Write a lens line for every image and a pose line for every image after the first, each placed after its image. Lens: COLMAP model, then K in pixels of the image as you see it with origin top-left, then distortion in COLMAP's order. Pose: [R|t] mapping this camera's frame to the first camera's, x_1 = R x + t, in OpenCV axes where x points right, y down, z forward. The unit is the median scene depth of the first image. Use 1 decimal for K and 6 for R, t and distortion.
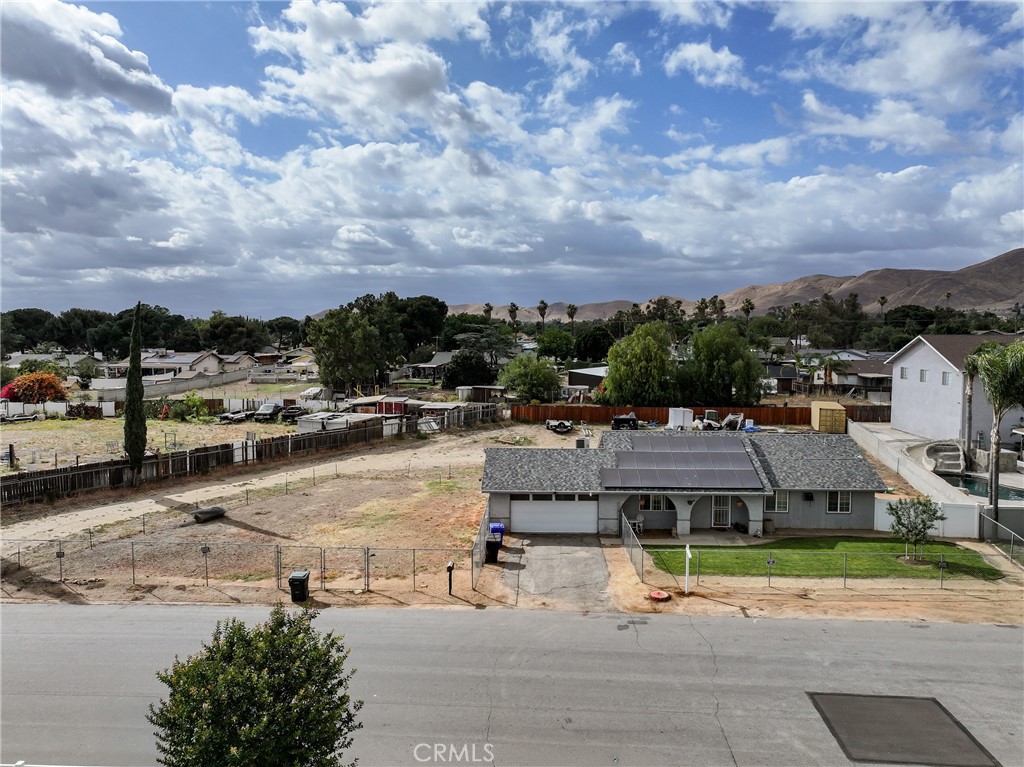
lens RADIAL K [[709.1, 0, 505.3], [0, 709.1, 390.5], [0, 0, 1]] dist [0.022160, 0.004220]
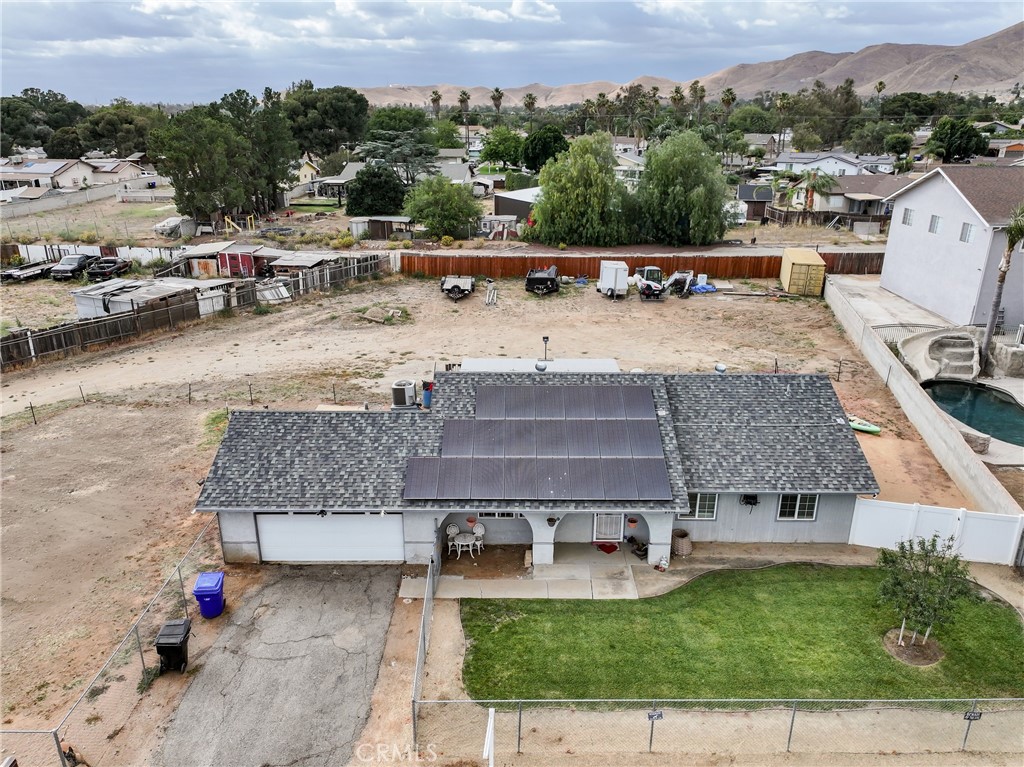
lens RADIAL K [[709.1, 0, 505.3], [0, 709.1, 390.5], [0, 0, 1]] dist [0.022160, 0.004220]
pose [[0.999285, -0.013667, 0.035239, 0.133113], [0.003278, 0.960159, 0.279435, -0.075153], [-0.037654, -0.279119, 0.959518, 0.304716]]
